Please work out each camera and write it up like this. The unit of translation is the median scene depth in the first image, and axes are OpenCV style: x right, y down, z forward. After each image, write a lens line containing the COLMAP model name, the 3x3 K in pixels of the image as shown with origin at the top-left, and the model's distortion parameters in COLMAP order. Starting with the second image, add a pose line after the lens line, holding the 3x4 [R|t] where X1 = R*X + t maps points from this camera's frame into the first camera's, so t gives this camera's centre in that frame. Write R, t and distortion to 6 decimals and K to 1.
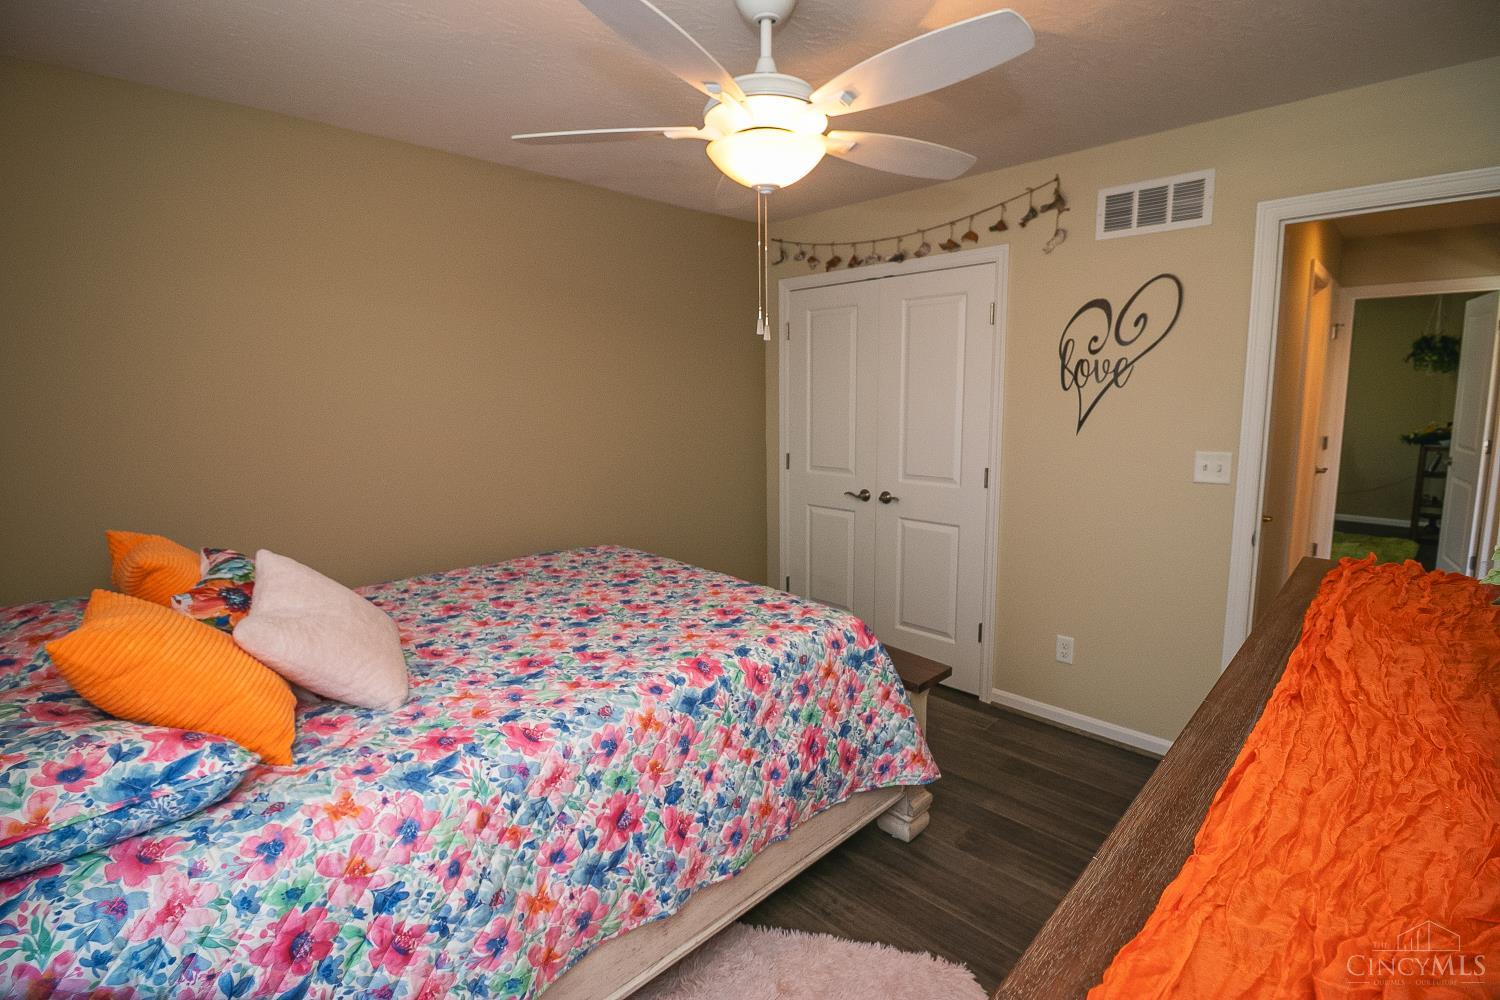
lens RADIAL K [[700.4, 0, 749.2], [0, 700.4, 490.7], [0, 0, 1]] dist [-0.018429, -0.003305]
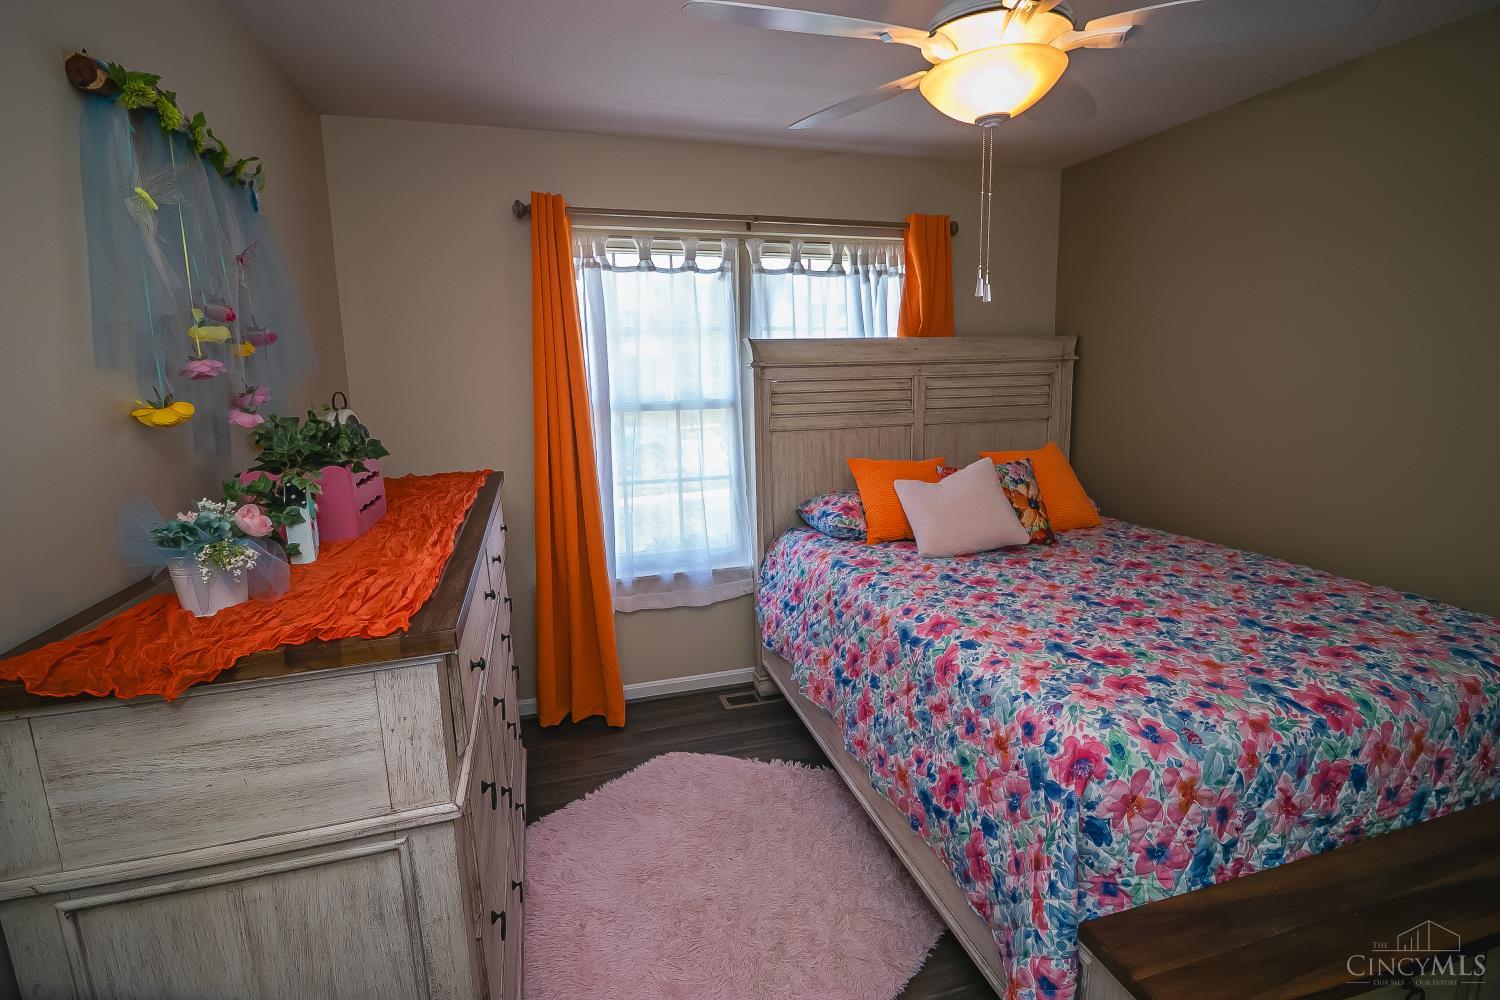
lens RADIAL K [[700.4, 0, 750.9], [0, 700.4, 499.8], [0, 0, 1]] dist [-0.018429, -0.003305]
pose [[-0.483850, 0.175685, -0.857335, 0.855087], [-0.102080, 0.961626, 0.254666, -0.154248], [0.869177, 0.210737, -0.447349, 1.080716]]
